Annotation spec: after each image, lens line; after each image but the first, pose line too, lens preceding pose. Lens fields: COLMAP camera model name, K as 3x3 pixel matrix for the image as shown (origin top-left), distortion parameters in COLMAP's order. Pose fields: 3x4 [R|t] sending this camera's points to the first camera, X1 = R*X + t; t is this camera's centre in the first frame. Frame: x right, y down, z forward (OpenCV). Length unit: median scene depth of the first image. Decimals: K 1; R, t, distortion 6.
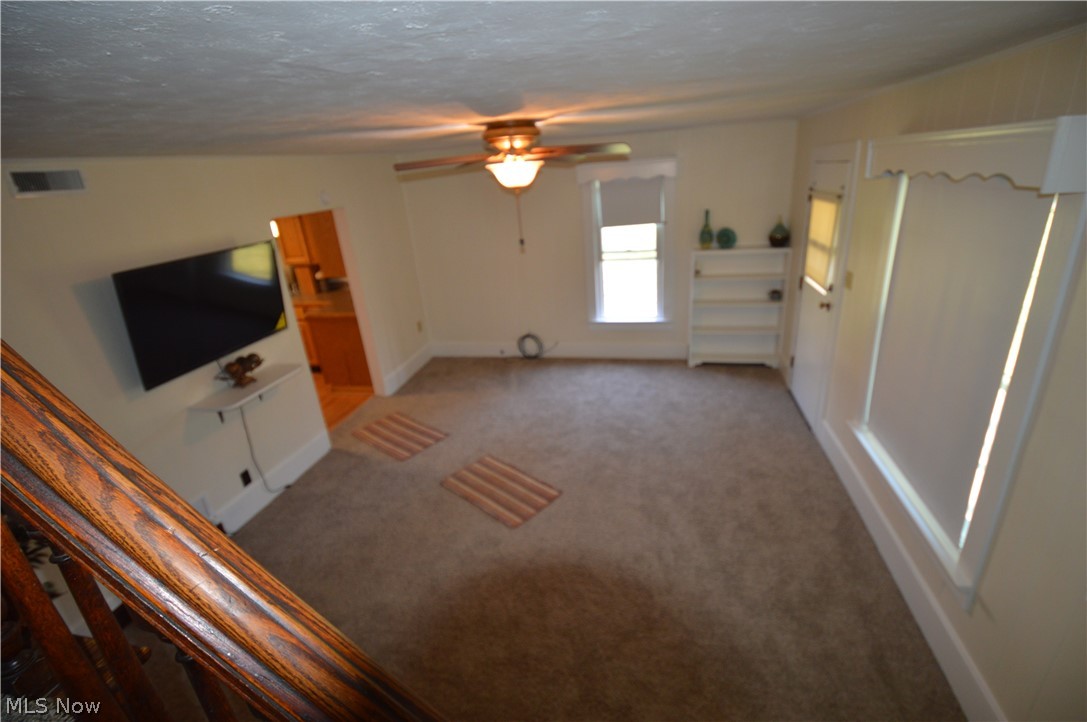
lens RADIAL K [[487.9, 0, 558.3], [0, 487.9, 359.7], [0, 0, 1]] dist [0.026771, -0.030468]
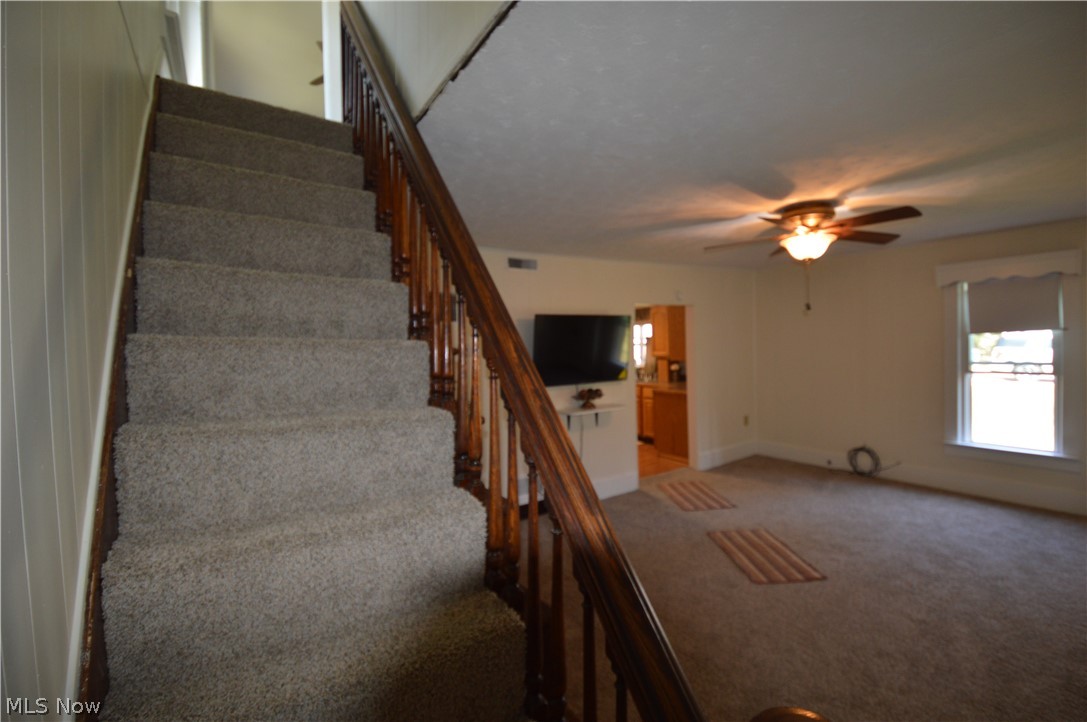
lens RADIAL K [[487.9, 0, 558.3], [0, 487.9, 359.7], [0, 0, 1]] dist [0.026771, -0.030468]
pose [[0.720187, 0.072590, -0.689972, 0.202987], [-0.271058, 0.944907, -0.183517, 0.156530], [0.638638, 0.319189, 0.700186, -0.064811]]
